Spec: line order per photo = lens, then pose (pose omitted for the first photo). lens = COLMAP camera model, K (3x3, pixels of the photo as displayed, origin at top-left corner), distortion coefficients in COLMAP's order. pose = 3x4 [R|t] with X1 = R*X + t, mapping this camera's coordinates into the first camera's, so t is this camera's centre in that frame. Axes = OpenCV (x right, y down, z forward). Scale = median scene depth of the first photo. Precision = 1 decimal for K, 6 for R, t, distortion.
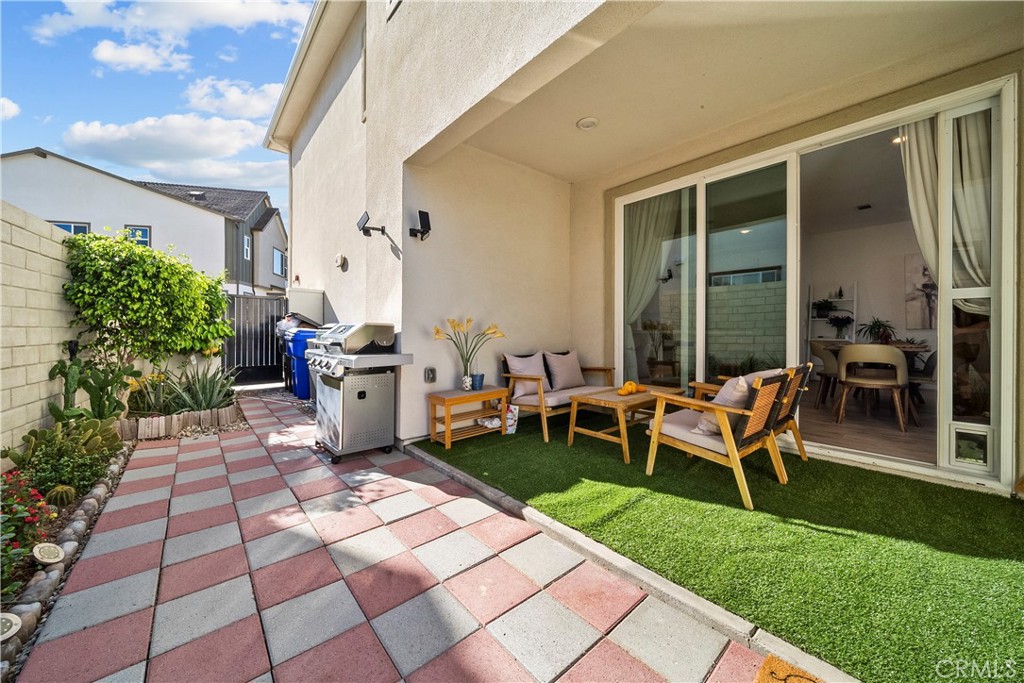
lens RADIAL K [[371.8, 0, 511.4], [0, 371.8, 328.9], [0, 0, 1]] dist [-0.000740, 0.000001]
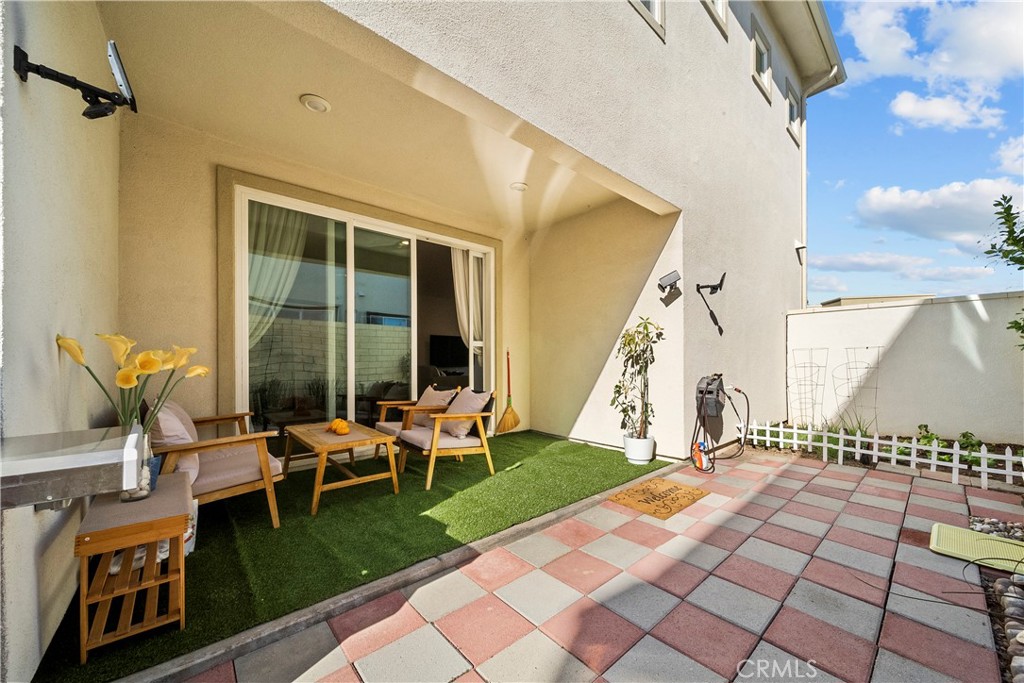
lens RADIAL K [[378.4, 0, 511.1], [0, 378.4, 363.3], [0, 0, 1]] dist [-0.001032, -0.000081]
pose [[-0.008338, -0.003064, 0.999961, -0.786098], [0.001892, 0.999993, 0.003080, 0.004799], [-0.999963, 0.001917, -0.008332, 0.757047]]
